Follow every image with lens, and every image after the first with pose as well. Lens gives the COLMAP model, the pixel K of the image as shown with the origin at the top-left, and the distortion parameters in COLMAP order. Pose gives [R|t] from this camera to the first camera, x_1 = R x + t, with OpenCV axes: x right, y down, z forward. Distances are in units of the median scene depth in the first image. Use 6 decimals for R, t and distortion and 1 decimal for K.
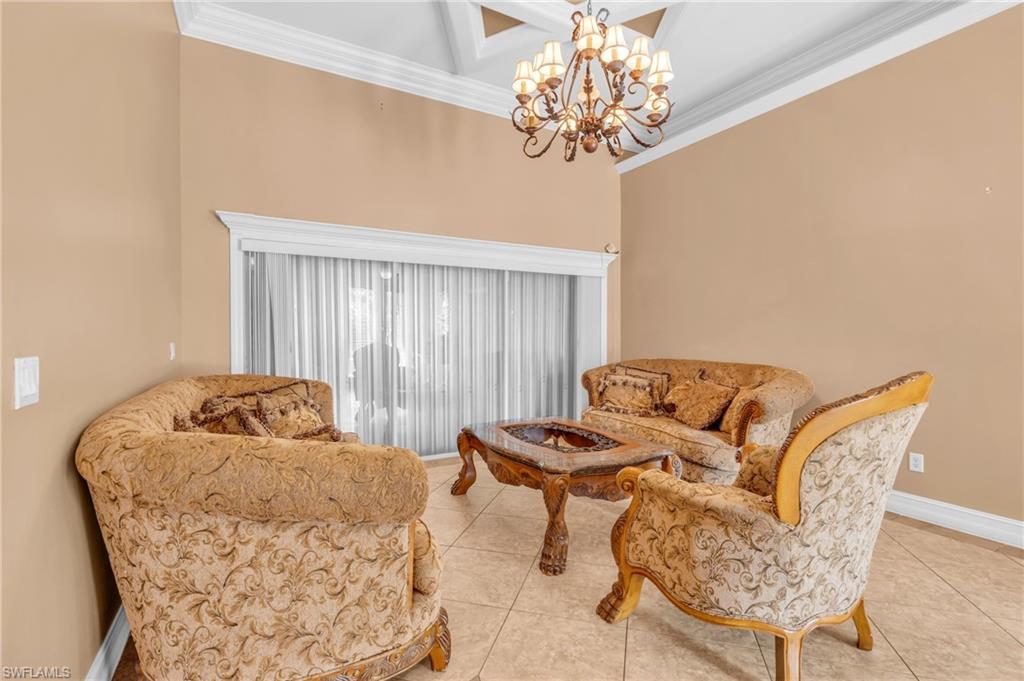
lens RADIAL K [[464.7, 0, 513.8], [0, 464.7, 340.2], [0, 0, 1]] dist [-0.005550, -0.000046]
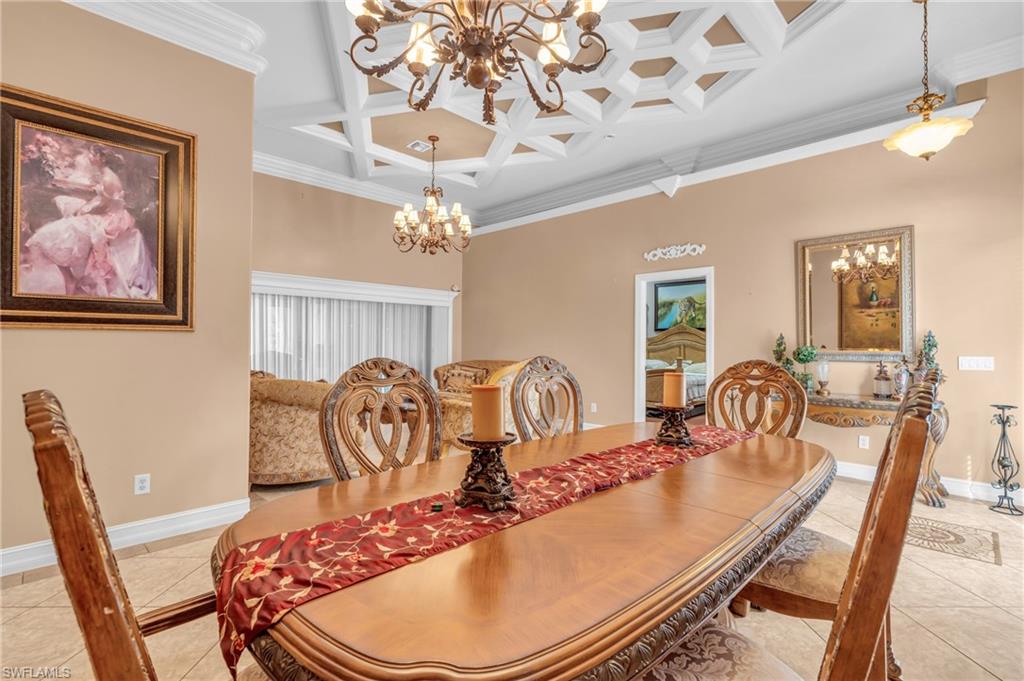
lens RADIAL K [[449.8, 0, 519.3], [0, 449.8, 338.8], [0, 0, 1]] dist [-0.002063, -0.000083]
pose [[0.955303, 0.008596, 0.295502, -0.028954], [-0.001209, 0.999682, -0.025170, 0.005297], [-0.295624, 0.023688, 0.955011, -0.563121]]
